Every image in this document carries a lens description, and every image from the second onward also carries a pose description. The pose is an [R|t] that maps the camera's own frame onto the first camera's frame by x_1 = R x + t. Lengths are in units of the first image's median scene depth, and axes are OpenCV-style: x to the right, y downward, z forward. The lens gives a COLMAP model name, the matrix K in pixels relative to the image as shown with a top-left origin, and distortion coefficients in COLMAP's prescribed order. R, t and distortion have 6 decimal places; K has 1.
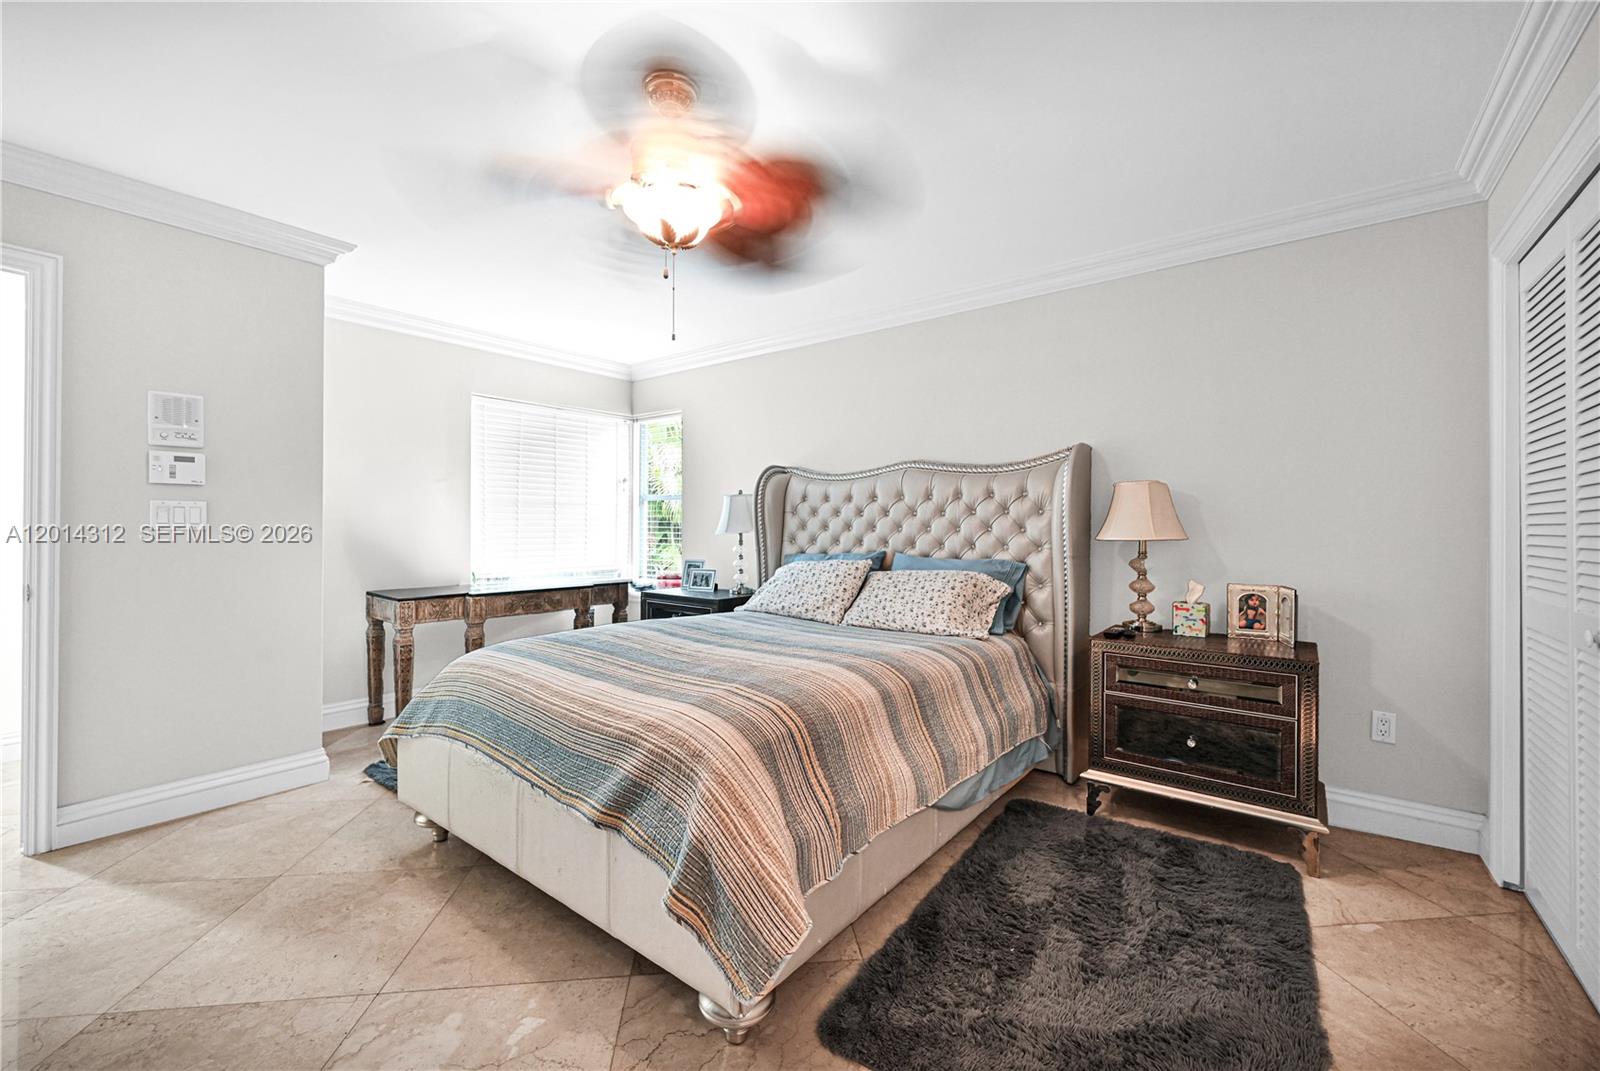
lens RADIAL K [[650.8, 0, 792.4], [0, 650.8, 524.5], [0, 0, 1]] dist [-0.001120, -0.000286]
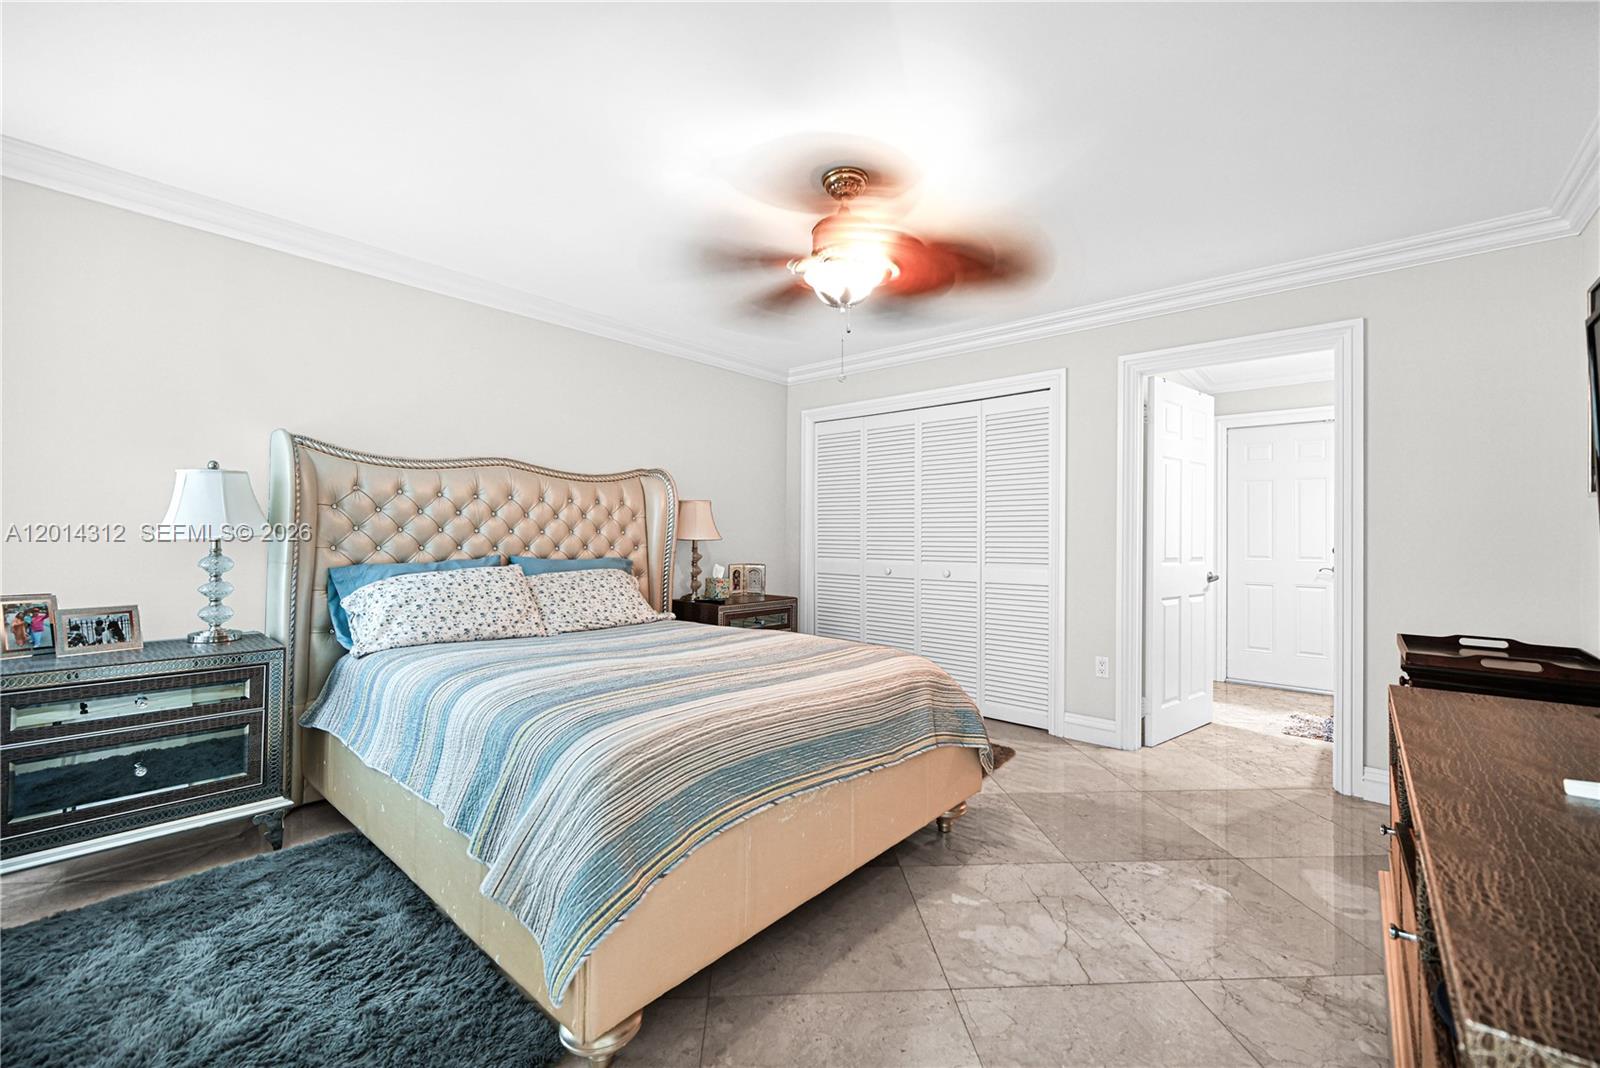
lens RADIAL K [[650.8, 0, 792.3], [0, 650.8, 535.8], [0, 0, 1]] dist [-0.001120, -0.000286]
pose [[0.052433, -0.013142, 0.998538, -0.781686], [-0.022973, 0.999633, 0.014362, -0.008970], [-0.998360, -0.023692, 0.052112, 0.563939]]
